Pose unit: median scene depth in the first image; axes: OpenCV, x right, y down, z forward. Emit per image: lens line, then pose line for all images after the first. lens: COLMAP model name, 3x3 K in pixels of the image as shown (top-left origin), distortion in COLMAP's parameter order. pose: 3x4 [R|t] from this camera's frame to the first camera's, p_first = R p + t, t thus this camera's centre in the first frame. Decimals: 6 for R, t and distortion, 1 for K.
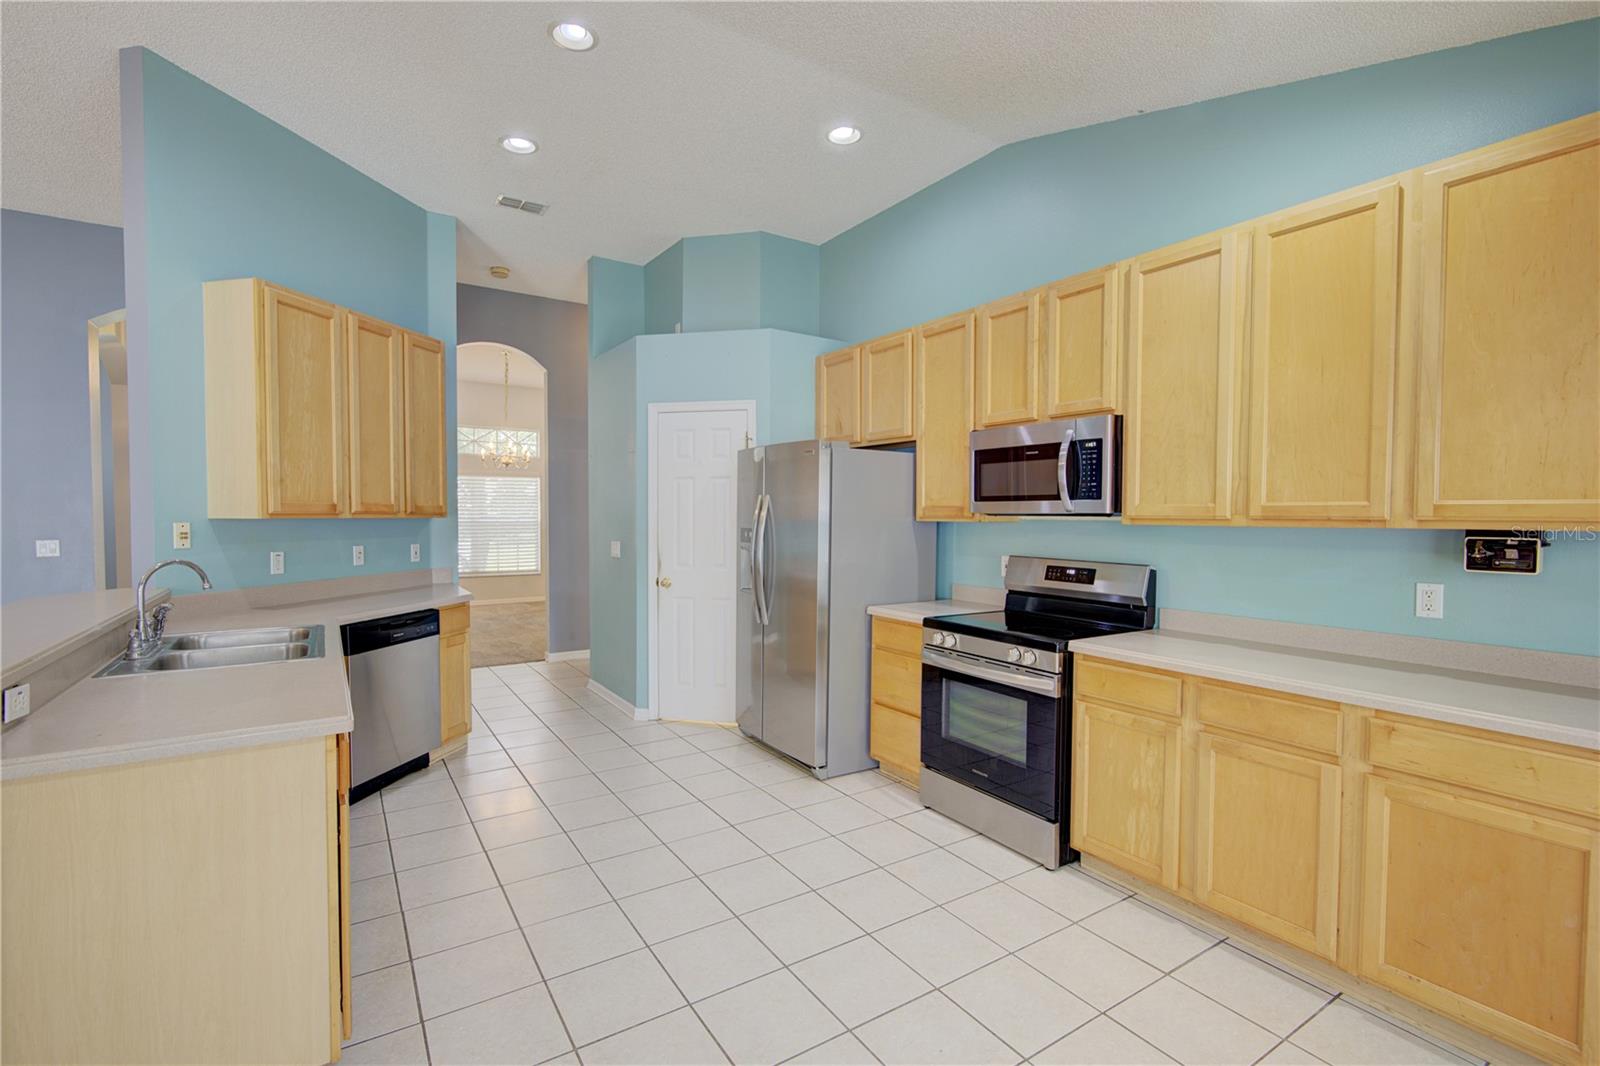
lens RADIAL K [[716.8, 0, 793.5], [0, 716.8, 539.0], [0, 0, 1]] dist [-0.000471, -0.000550]
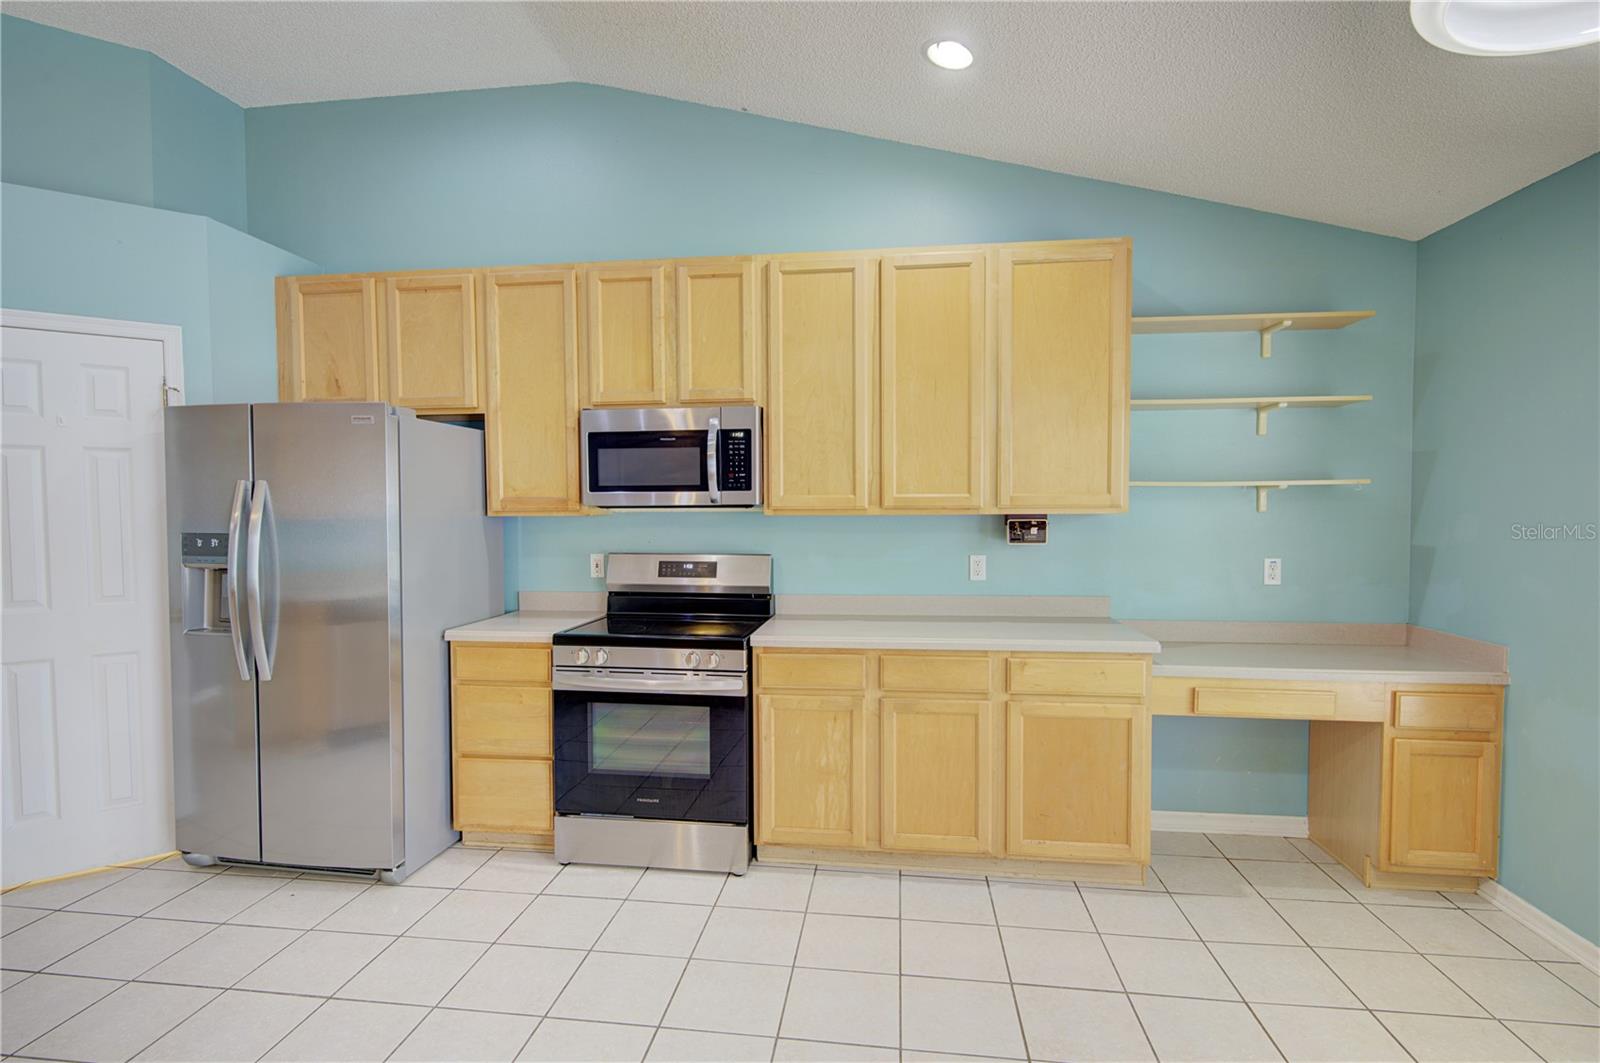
lens RADIAL K [[782.8, 0, 793.7], [0, 782.8, 537.2], [0, 0, 1]] dist [0.000688, 0.000116]
pose [[0.648288, -0.039032, 0.760394, -0.327532], [0.034631, 0.999163, 0.021763, -0.010953], [-0.760607, 0.012224, 0.649098, 0.223738]]
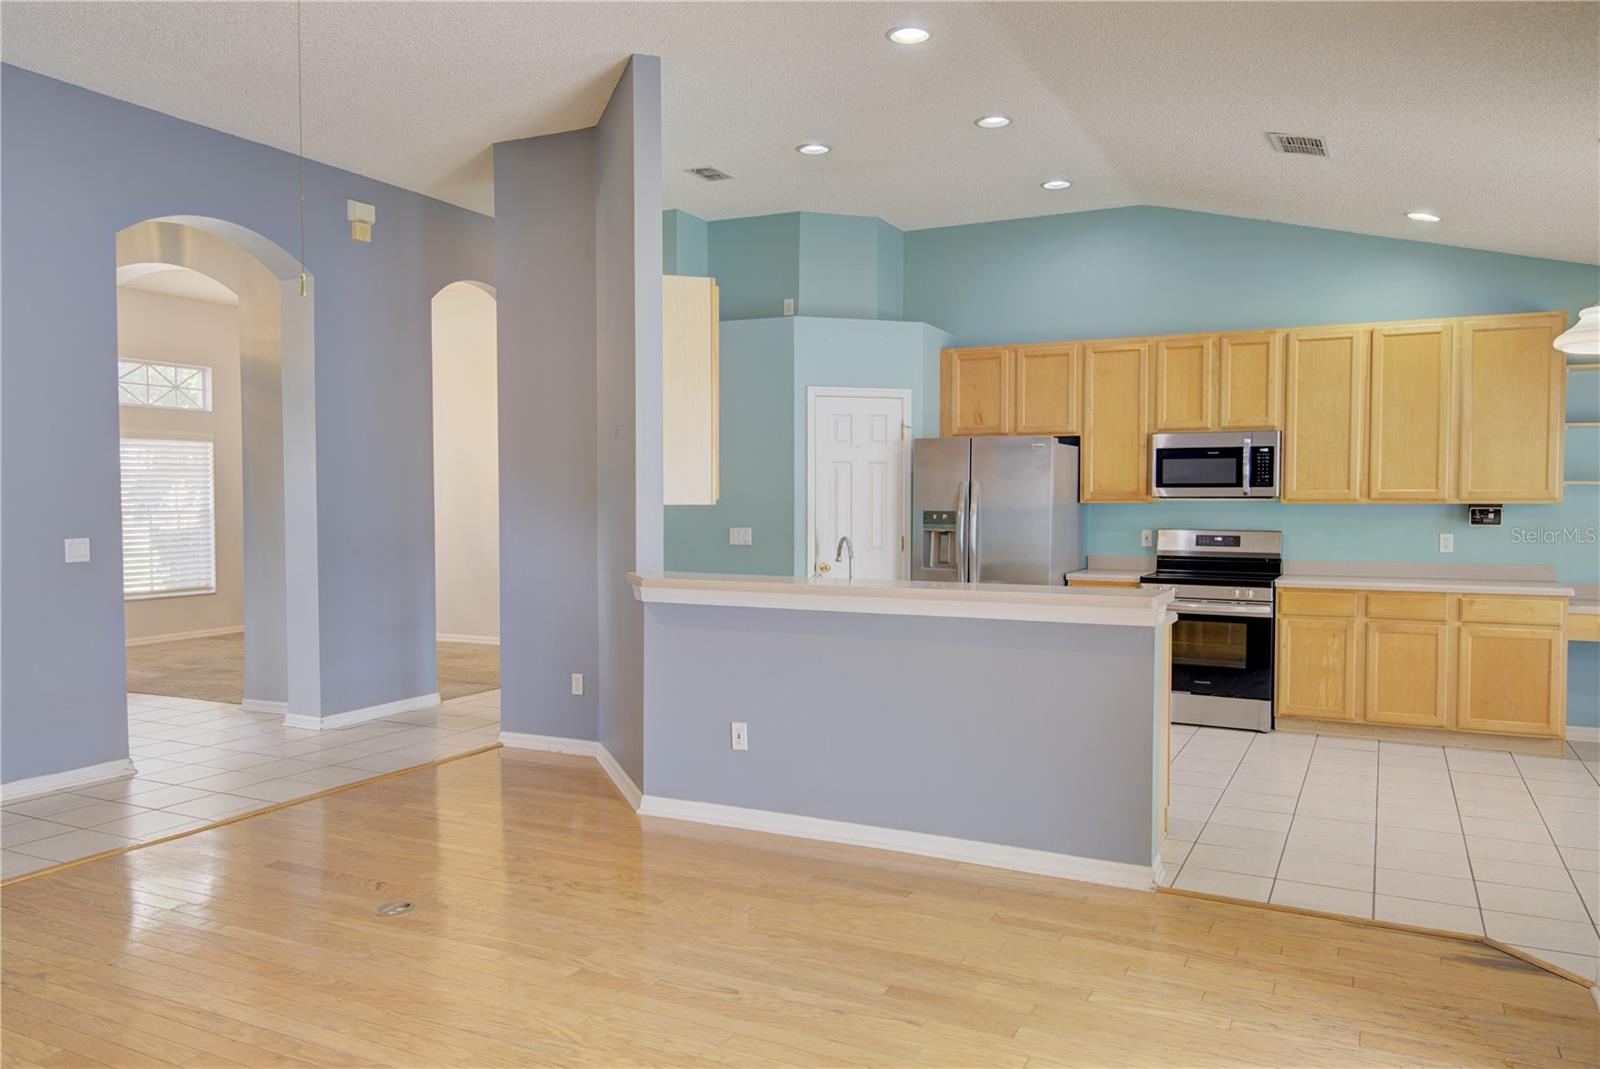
lens RADIAL K [[1141.6, 0, 795.2], [0, 1141.6, 540.9], [0, 0, 1]] dist [0.007605, -0.007557]
pose [[0.866622, -0.023844, 0.498395, -1.467031], [0.021468, 0.999714, 0.010499, 0.009841], [-0.498503, 0.001601, 0.866887, -0.515188]]
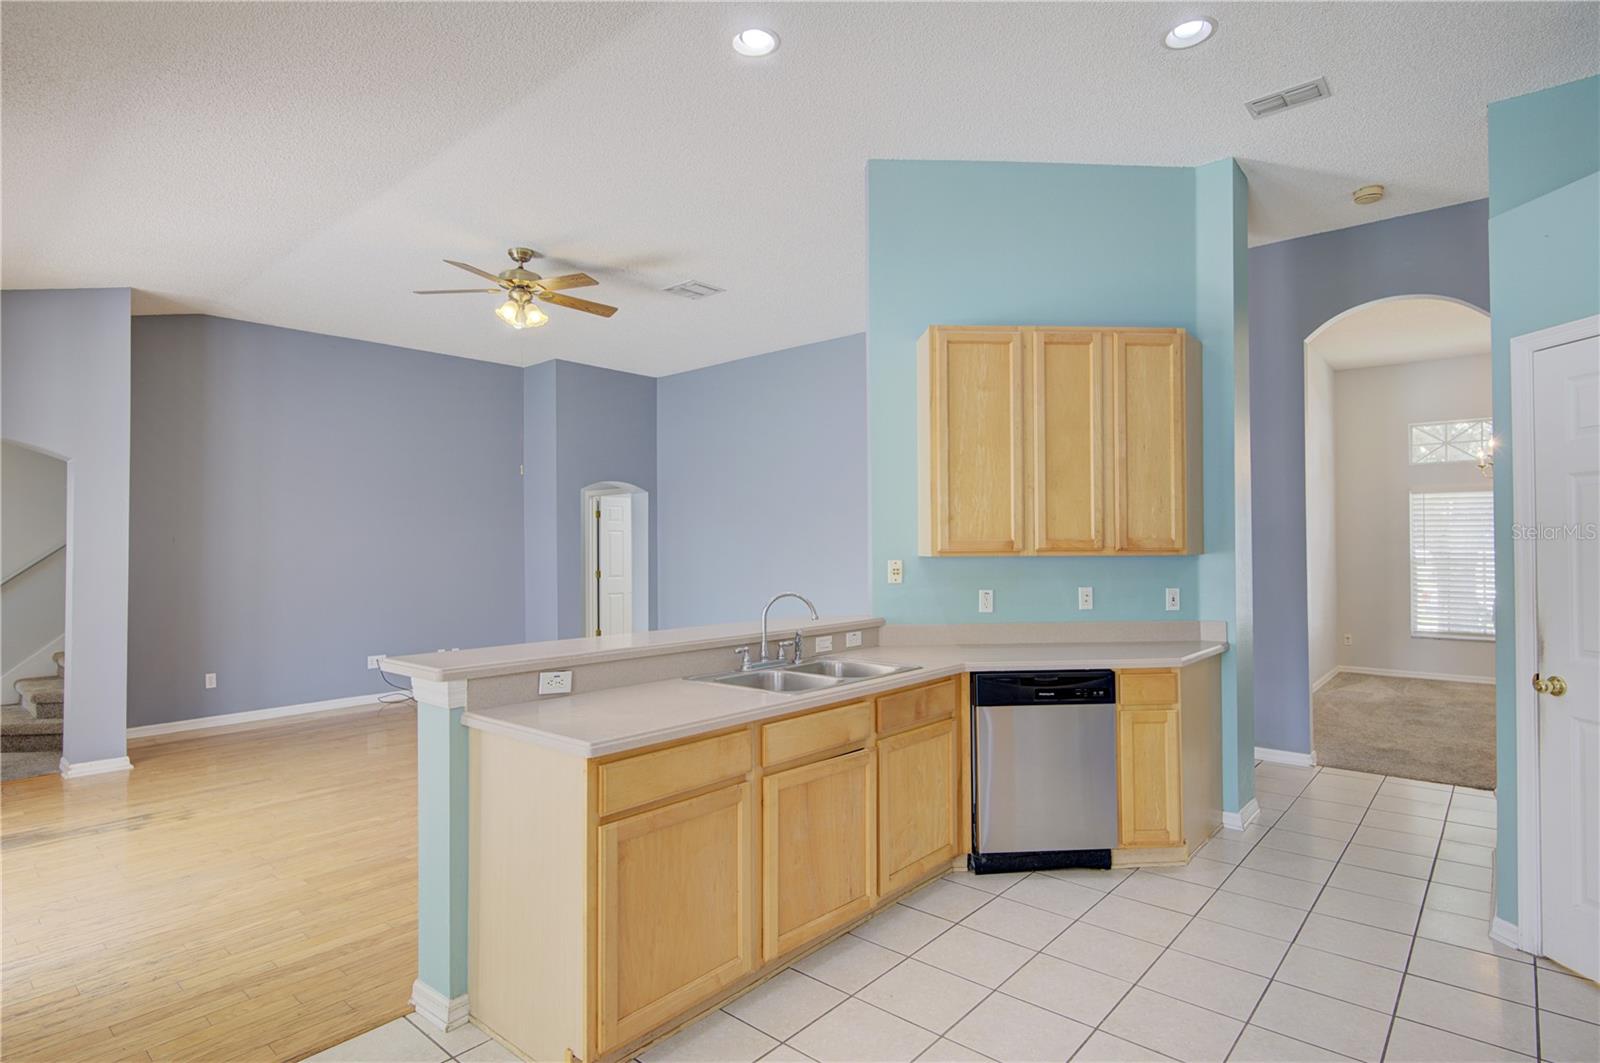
lens RADIAL K [[821.3, 0, 788.1], [0, 821.3, 537.4], [0, 0, 1]] dist [-0.003105, -0.000862]
pose [[0.275814, -0.019365, -0.961016, 0.329694], [-0.026443, 0.999266, -0.027725, -0.017869], [0.960847, 0.033059, 0.275100, 0.479339]]
